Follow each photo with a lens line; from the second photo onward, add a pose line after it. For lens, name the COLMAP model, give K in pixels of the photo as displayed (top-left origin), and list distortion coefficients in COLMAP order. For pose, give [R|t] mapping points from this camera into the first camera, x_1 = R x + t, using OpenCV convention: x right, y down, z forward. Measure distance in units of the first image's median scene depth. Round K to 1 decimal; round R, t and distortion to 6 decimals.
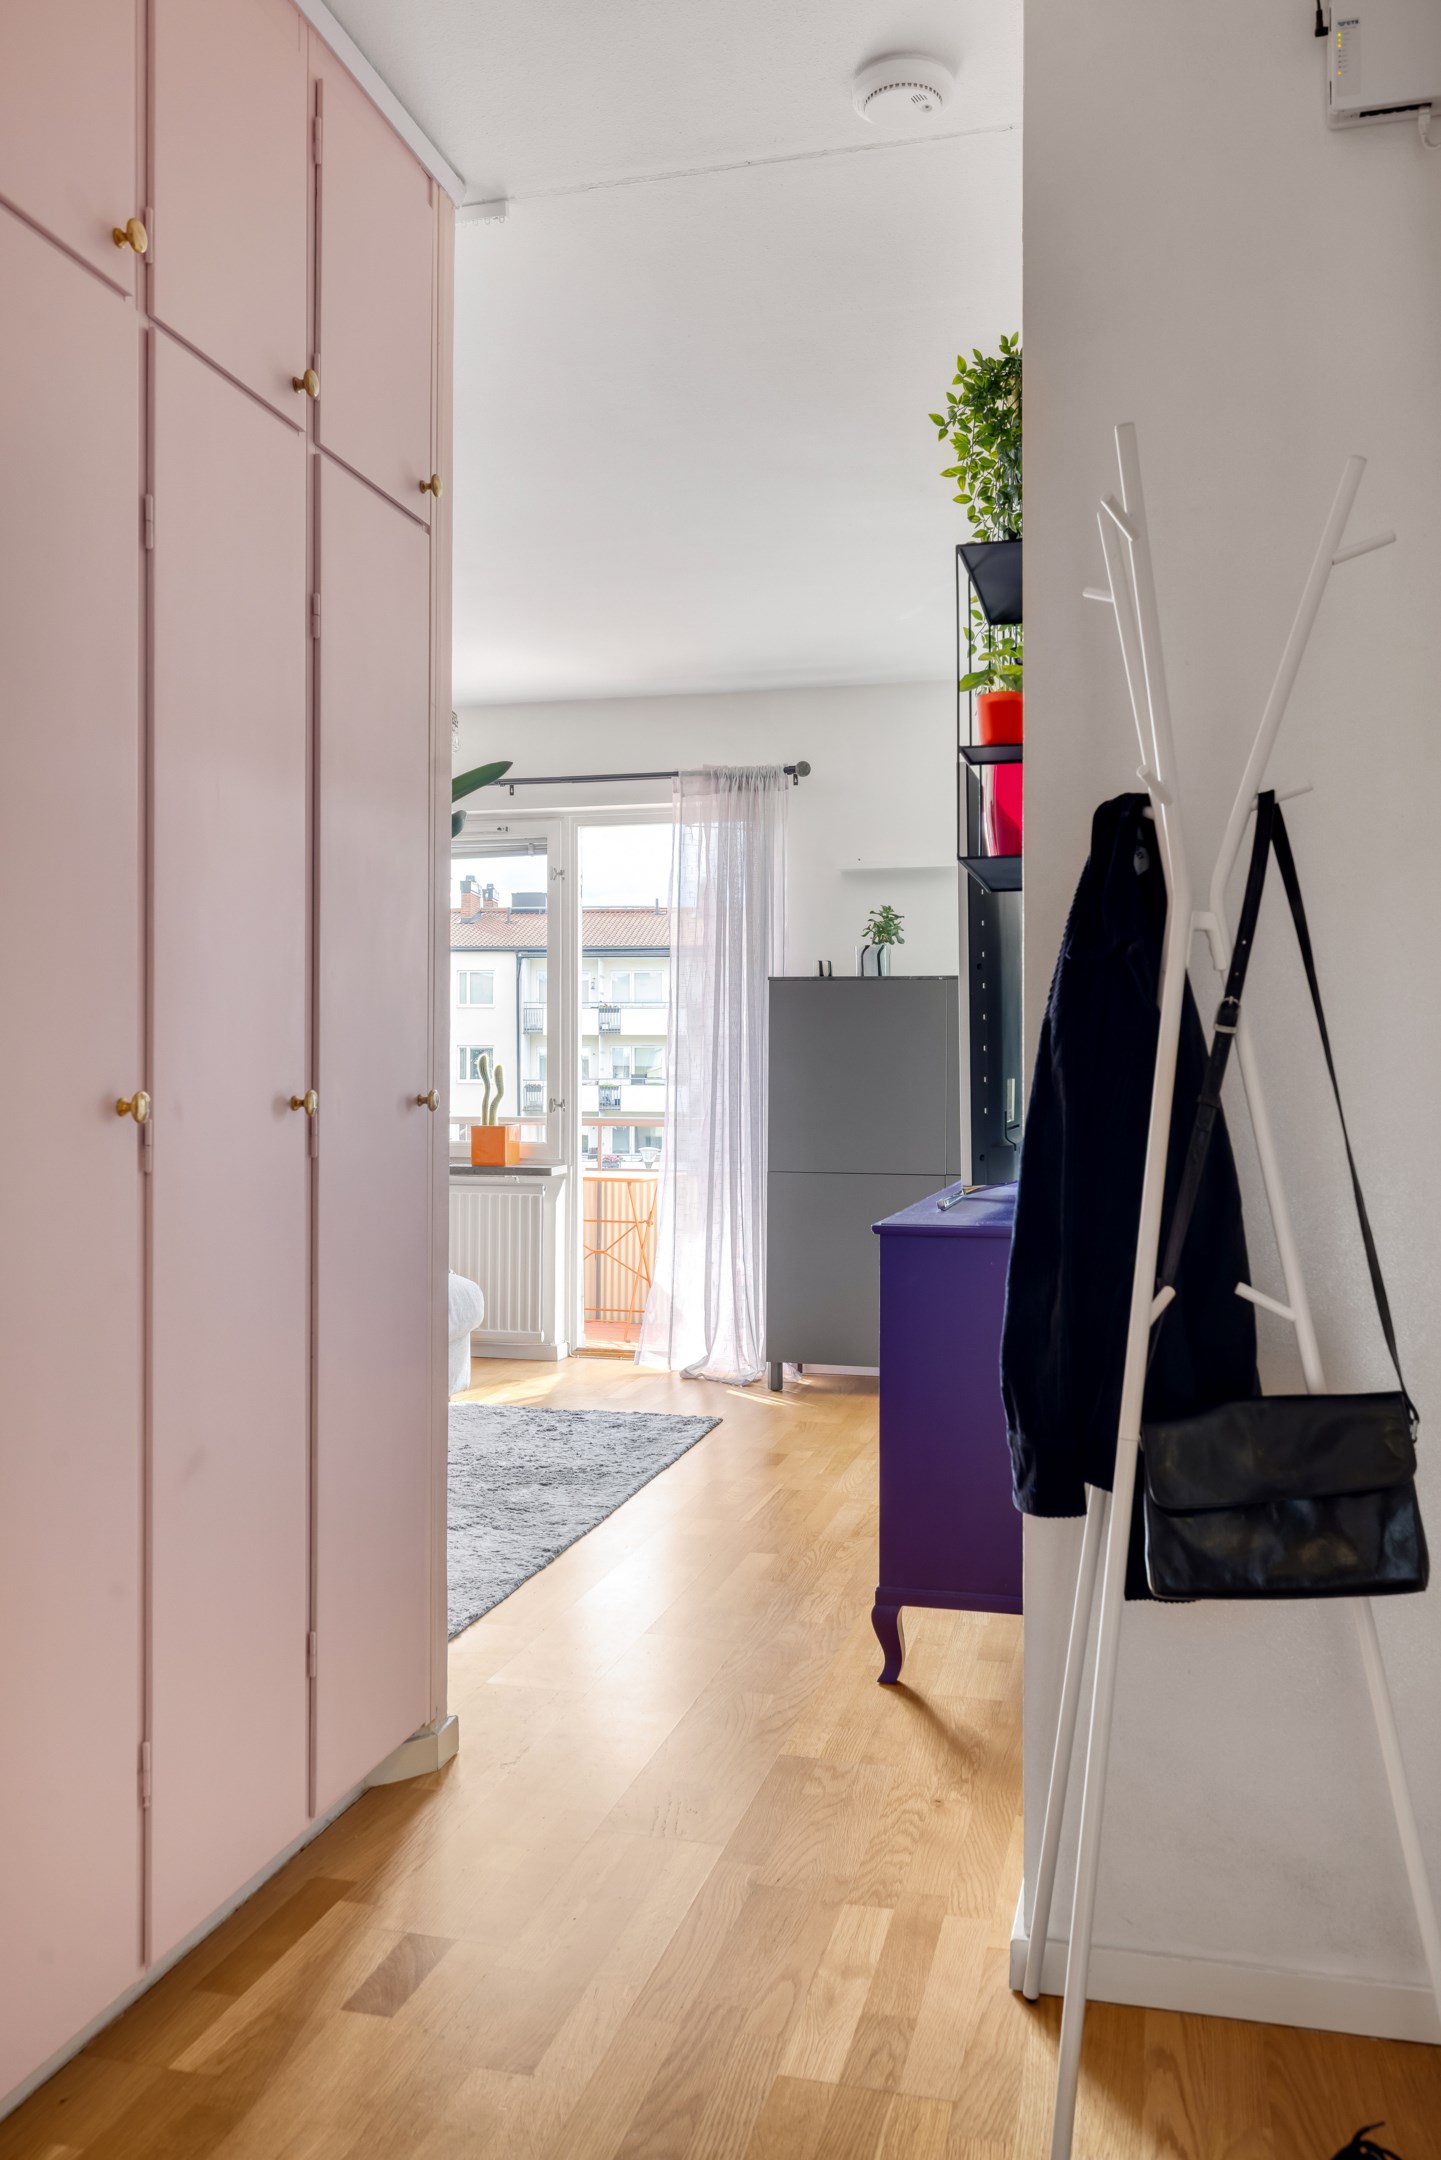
lens RADIAL K [[1736.2, 0, 723.4], [0, 1736.2, 1088.5], [0, 0, 1]] dist [0.001967, -0.000048]
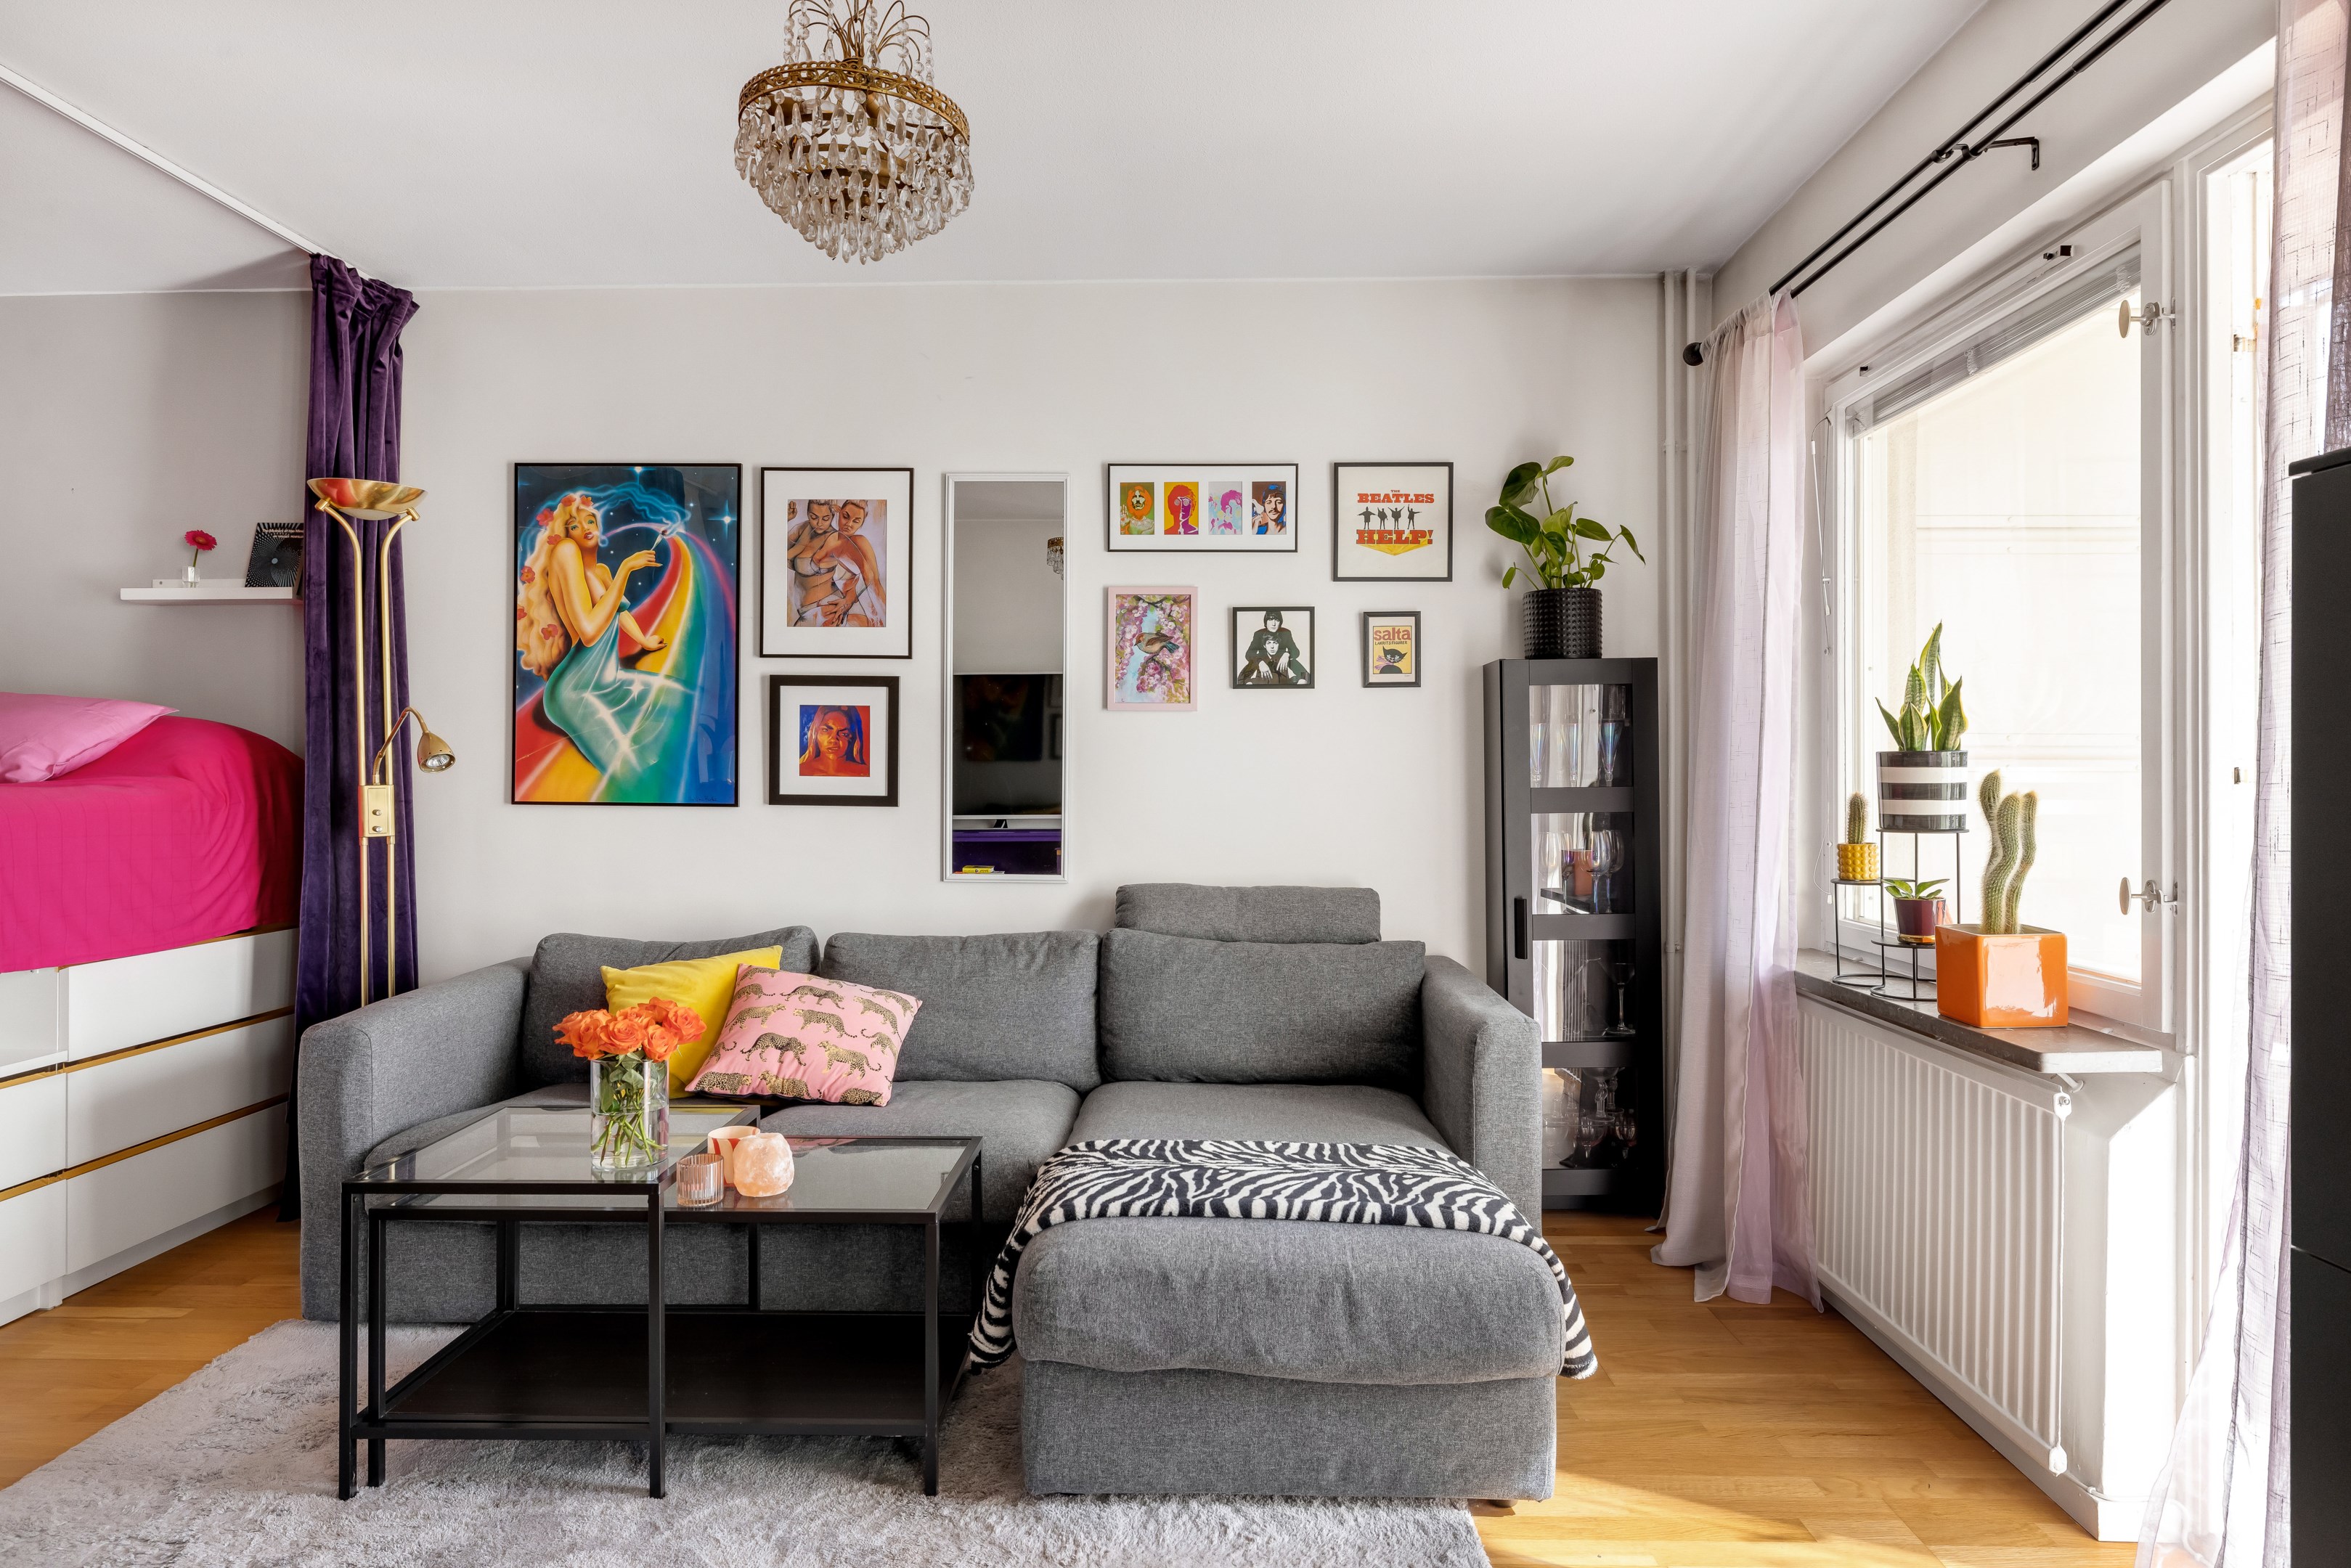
lens RADIAL K [[1381.4, 0, 1163.9], [0, 1381.4, 769.9], [0, 0, 1]] dist [-0.000963, 0.003139]
pose [[0.216503, -0.003803, -0.976275, 0.175622], [-0.006544, 0.999964, -0.005347, -0.017407], [0.976260, 0.007547, 0.216470, 0.757883]]
